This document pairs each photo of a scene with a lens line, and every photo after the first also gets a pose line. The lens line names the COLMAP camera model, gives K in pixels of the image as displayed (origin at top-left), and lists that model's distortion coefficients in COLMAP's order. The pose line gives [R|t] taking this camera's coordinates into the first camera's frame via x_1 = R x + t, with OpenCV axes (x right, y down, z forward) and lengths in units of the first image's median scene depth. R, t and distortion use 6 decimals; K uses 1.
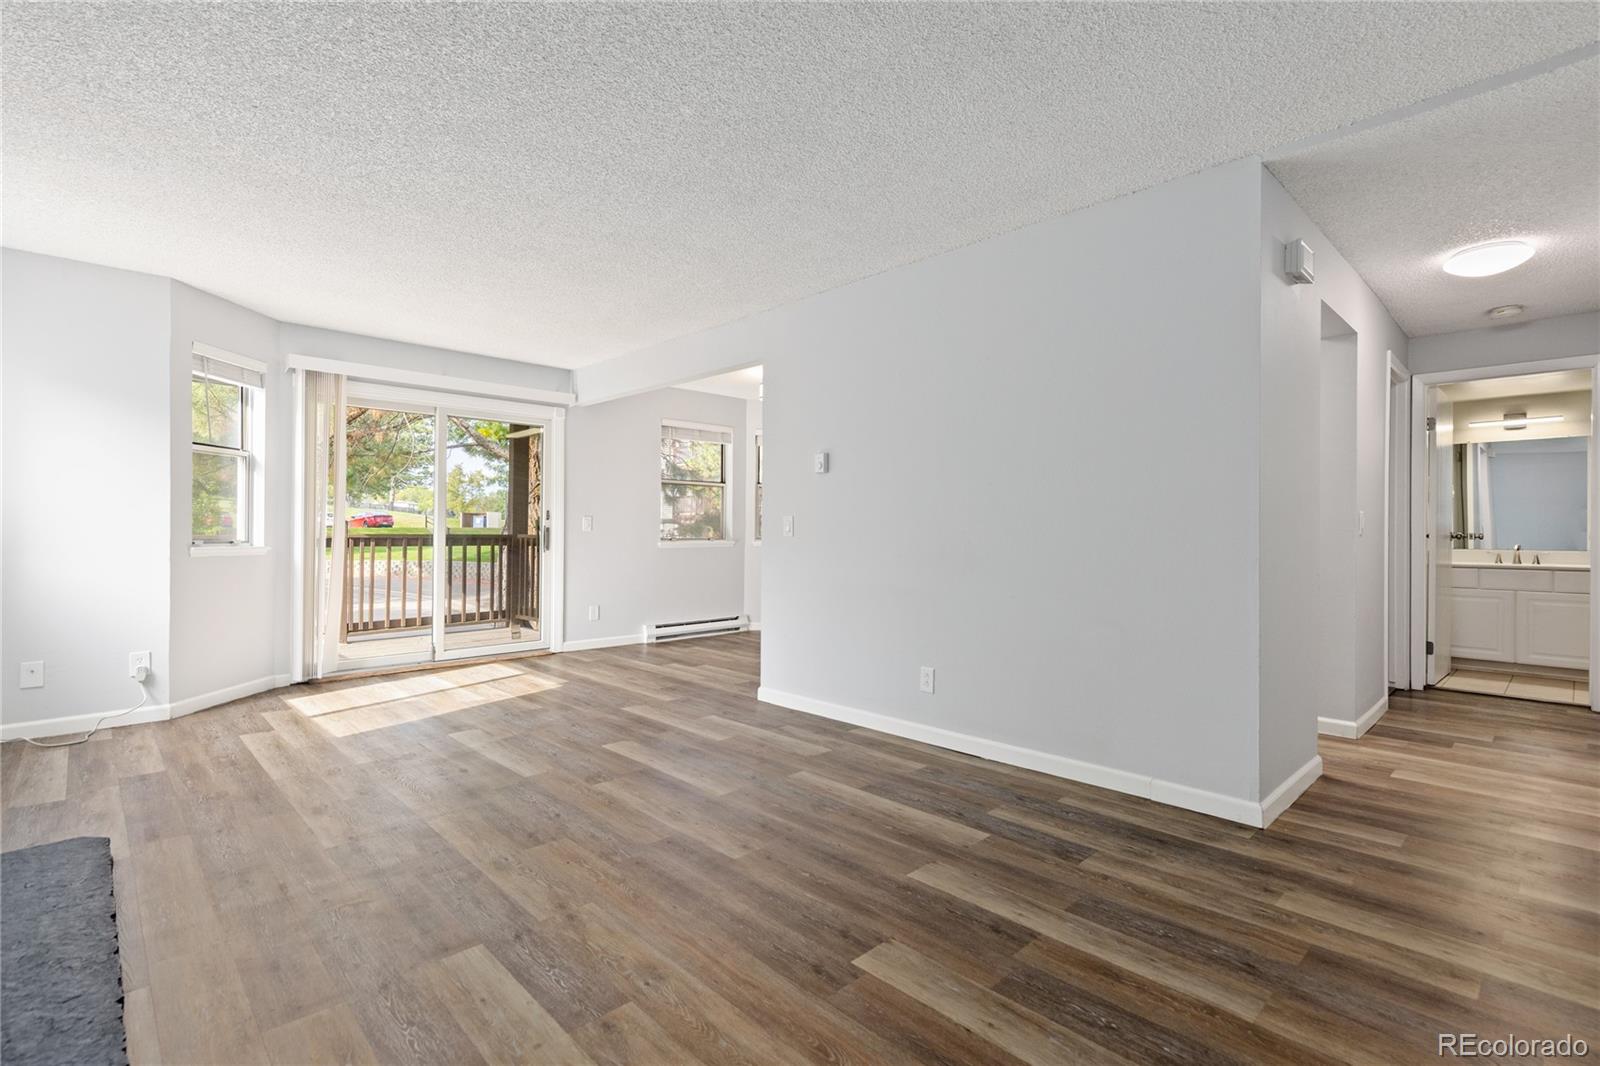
lens RADIAL K [[739.0, 0, 794.2], [0, 739.0, 527.8], [0, 0, 1]] dist [0.012931, -0.000448]
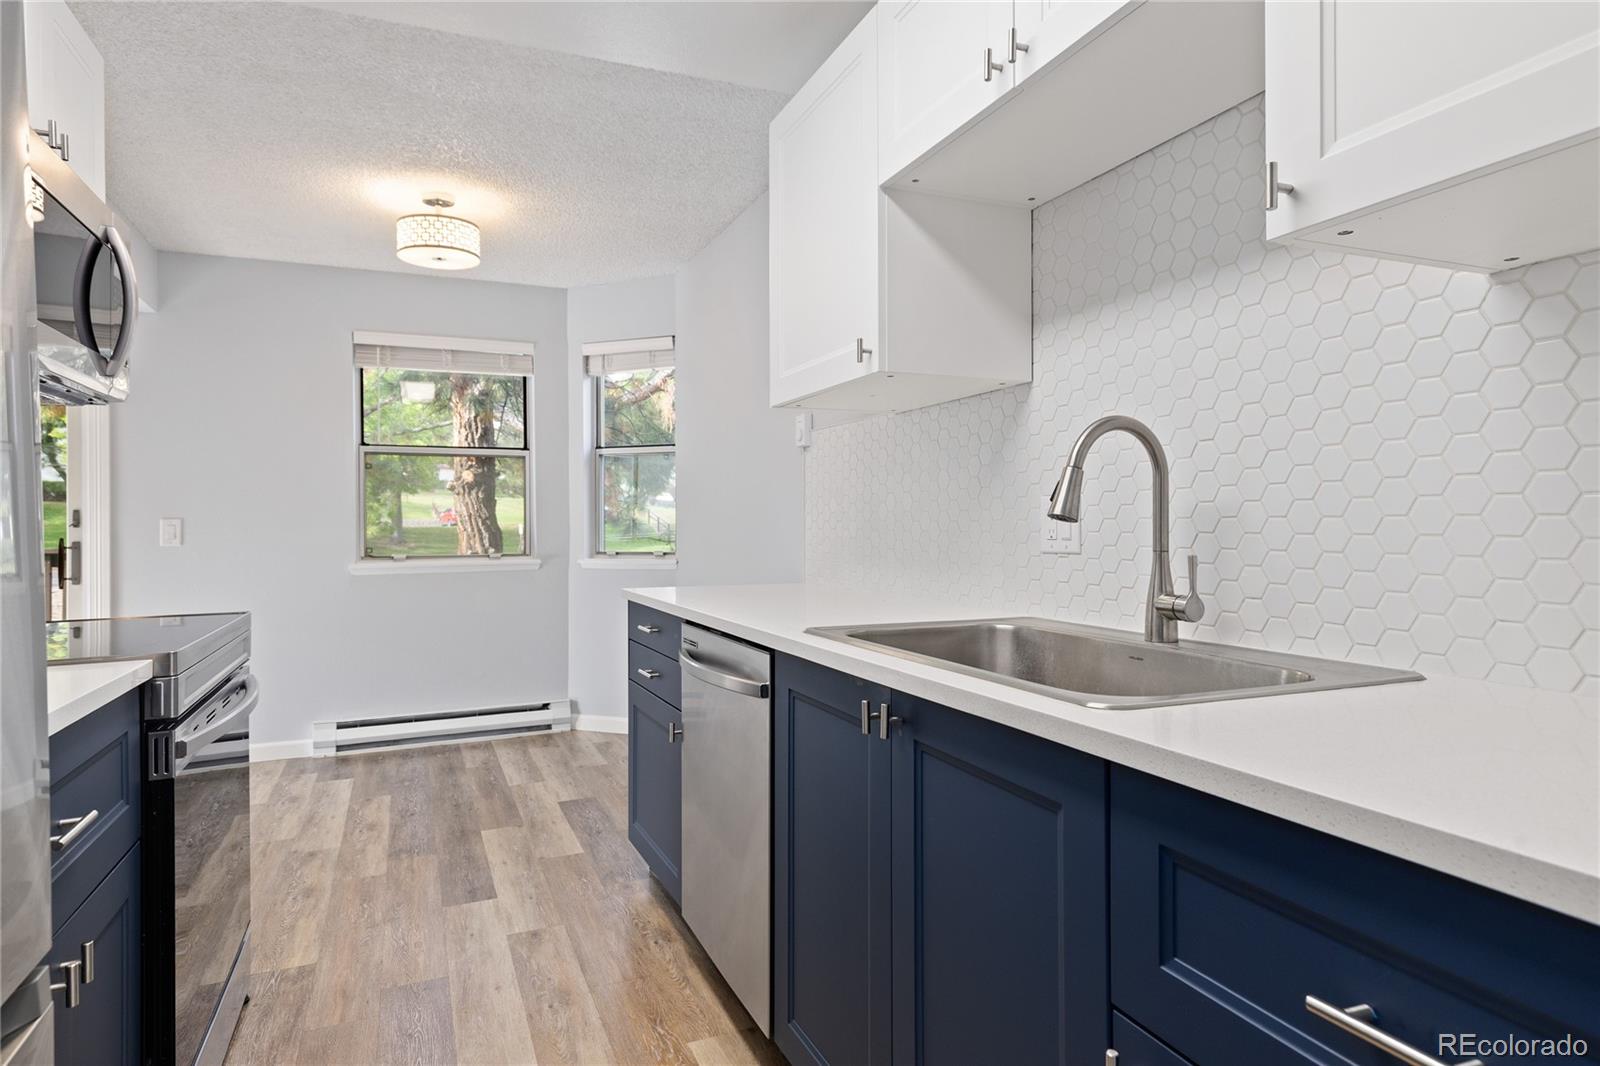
lens RADIAL K [[895.0, 0, 800.0], [0, 895.0, 533.0], [0, 0, 1]] dist [0.017470, -0.004892]
pose [[0.936994, -0.007789, -0.349260, 0.649754], [0.013196, 0.999827, 0.013103, -0.014613], [0.349097, -0.016886, 0.936934, 0.965910]]
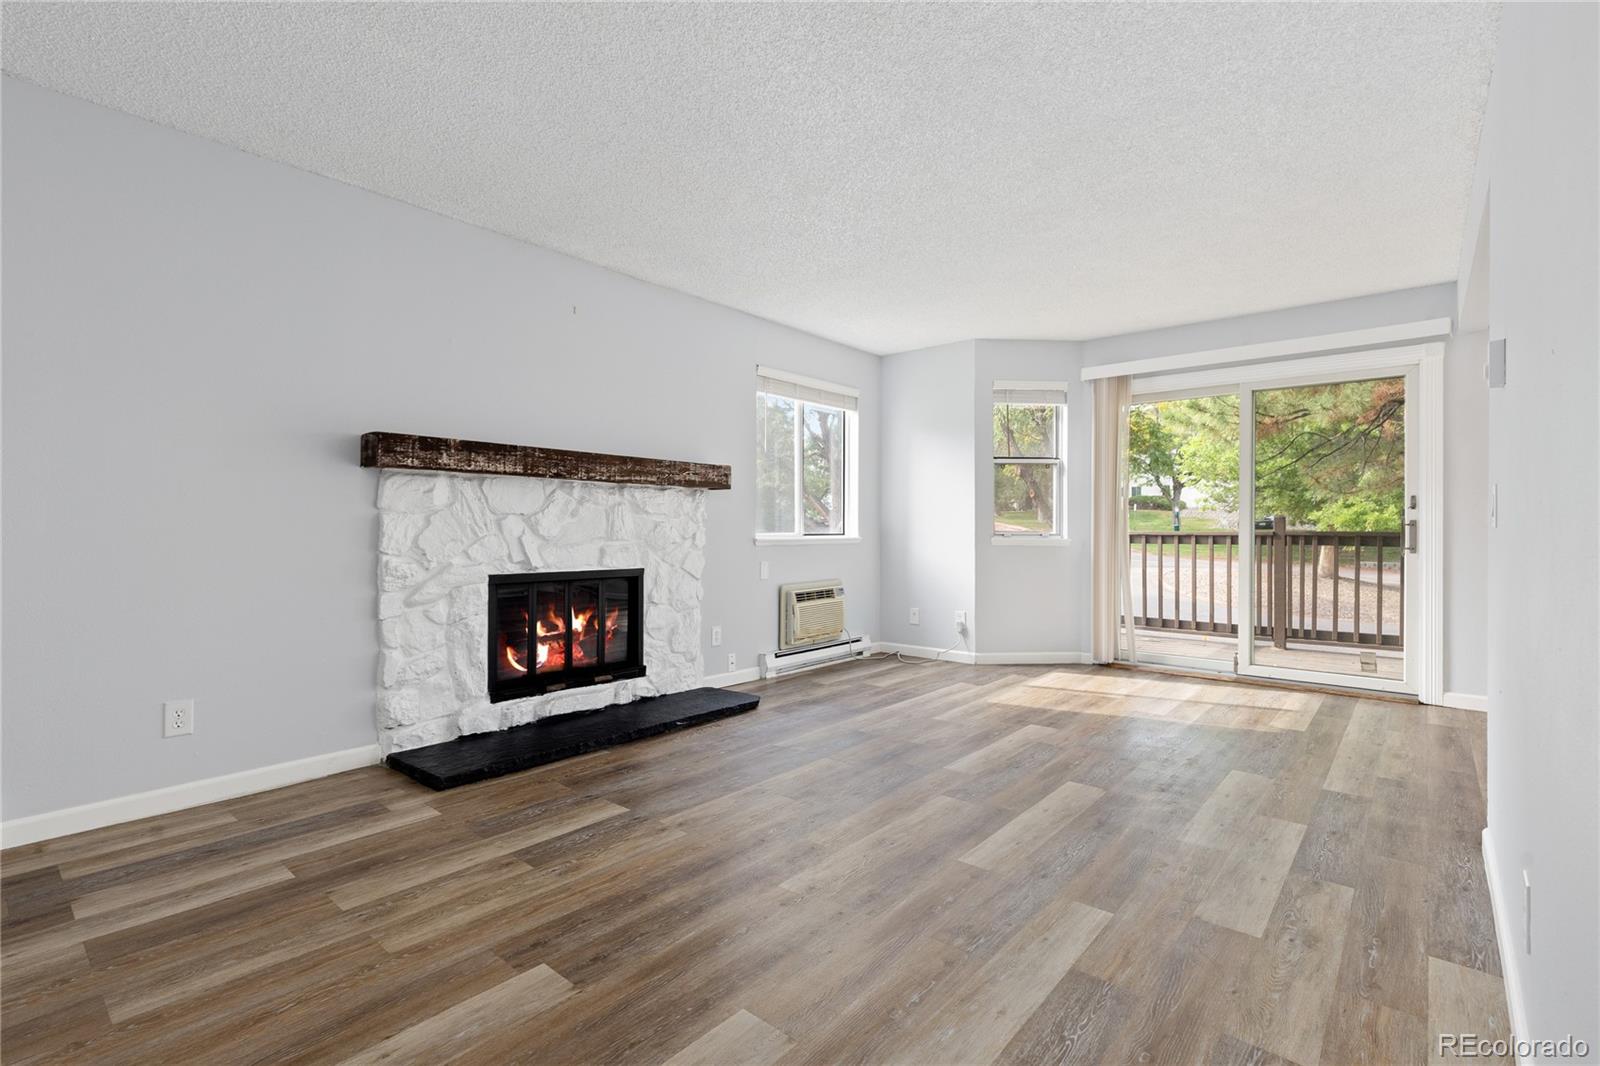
lens RADIAL K [[739.0, 0, 794.2], [0, 739.0, 527.8], [0, 0, 1]] dist [0.012931, -0.000448]
pose [[0.096002, -0.004313, -0.995372, 0.515431], [0.000409, 0.999991, -0.004293, 0.015680], [0.995381, 0.000005, 0.096003, 0.598735]]
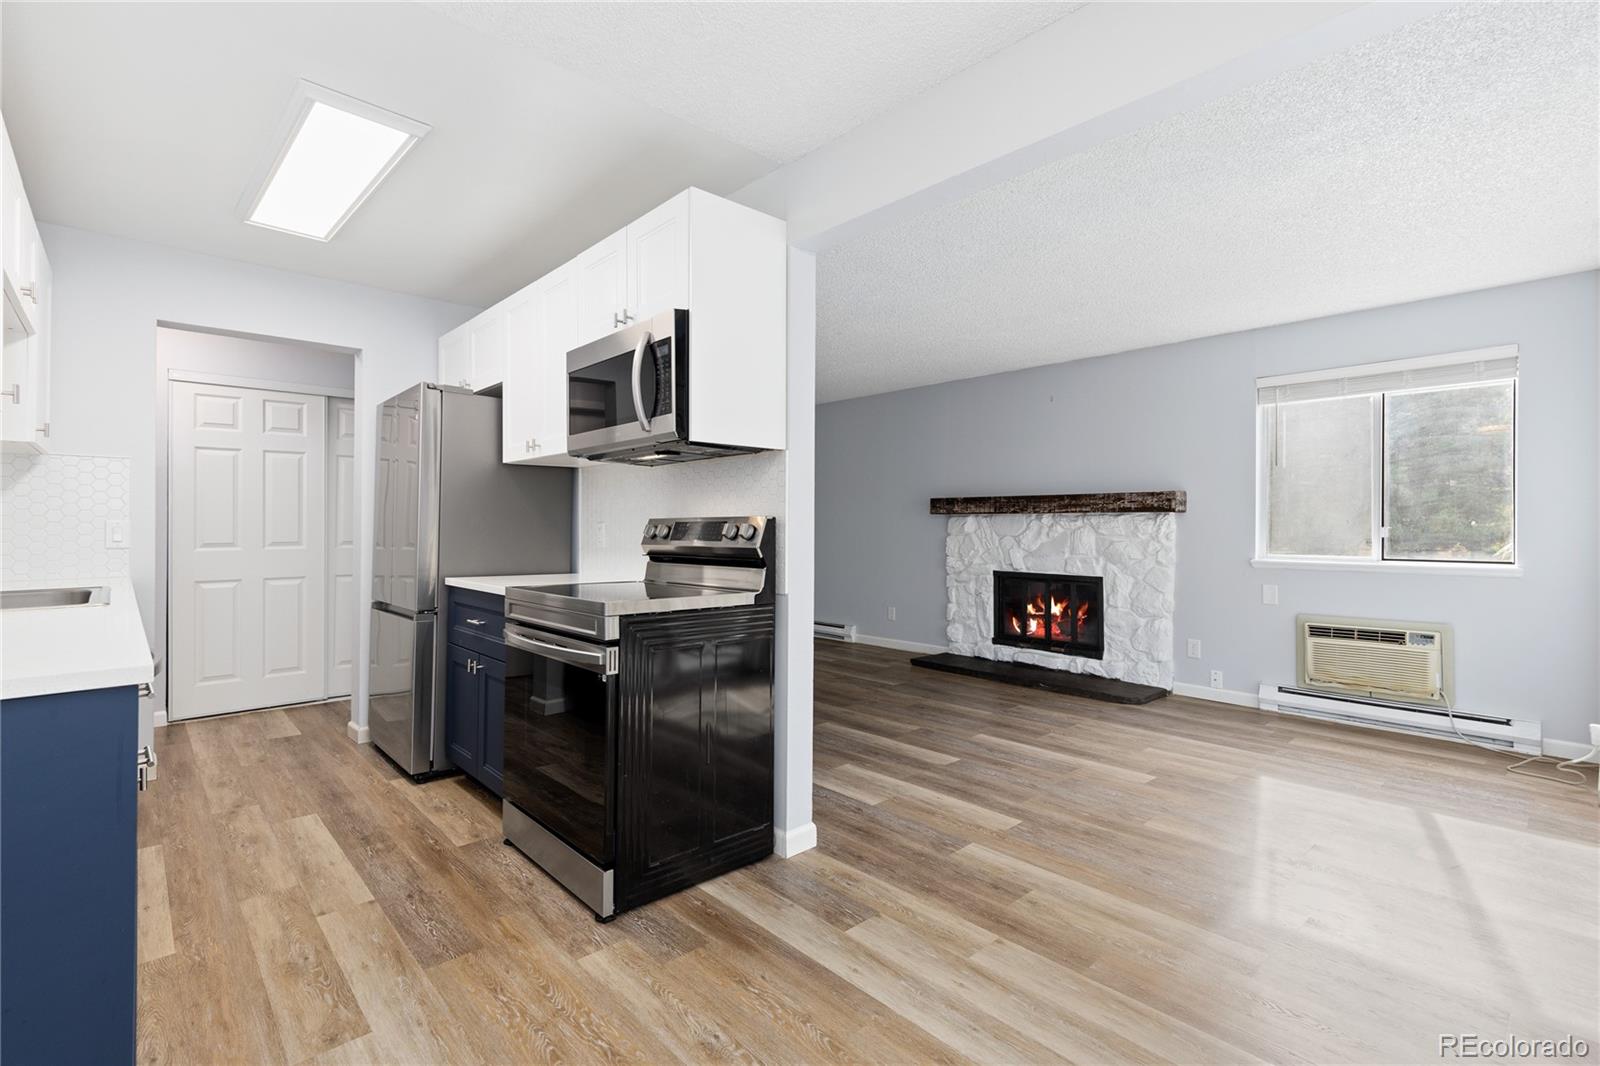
lens RADIAL K [[734.4, 0, 788.9], [0, 734.4, 528.7], [0, 0, 1]] dist [0.014730, -0.000242]
pose [[-0.999413, -0.006450, 0.033643, -0.055664], [-0.006493, 0.999978, -0.001187, -0.017063], [-0.033635, -0.001405, -0.999433, 1.952636]]
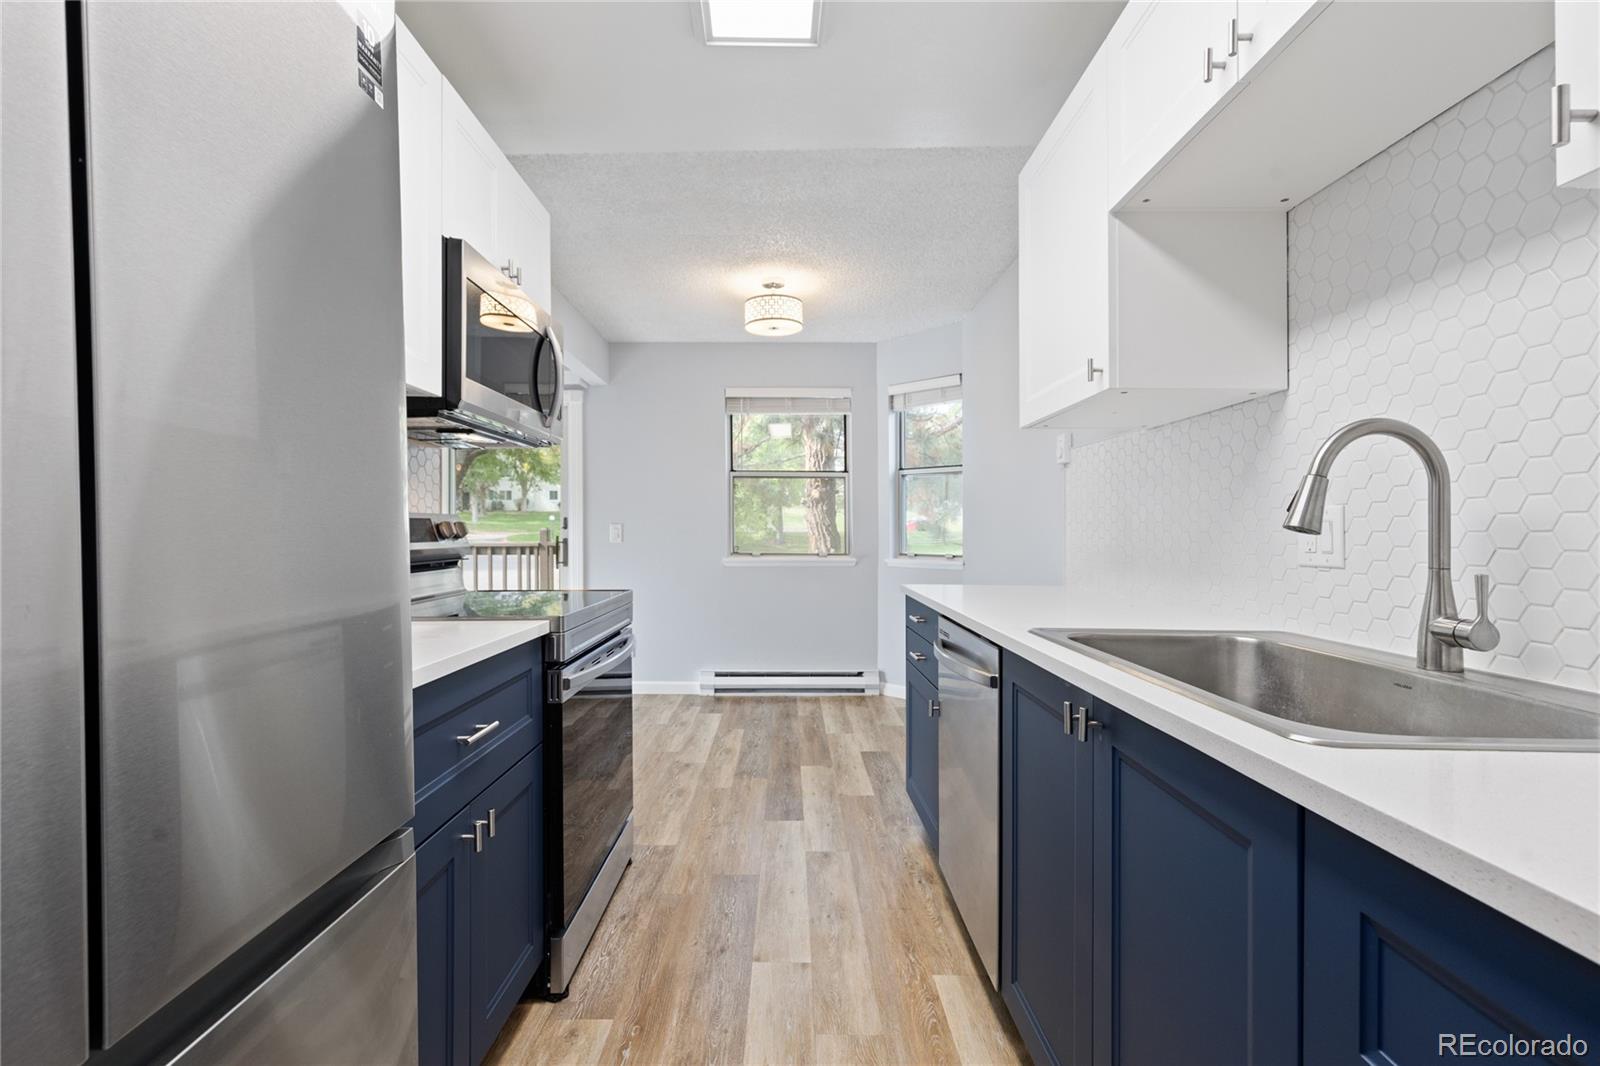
lens RADIAL K [[719.8, 0, 792.8], [0, 719.8, 537.8], [0, 0, 1]] dist [0.004220, -0.000811]
pose [[0.721960, 0.005708, -0.691911, 0.672666], [0.000940, 0.999957, 0.009230, -0.014239], [0.691934, -0.007314, 0.721924, 1.010533]]
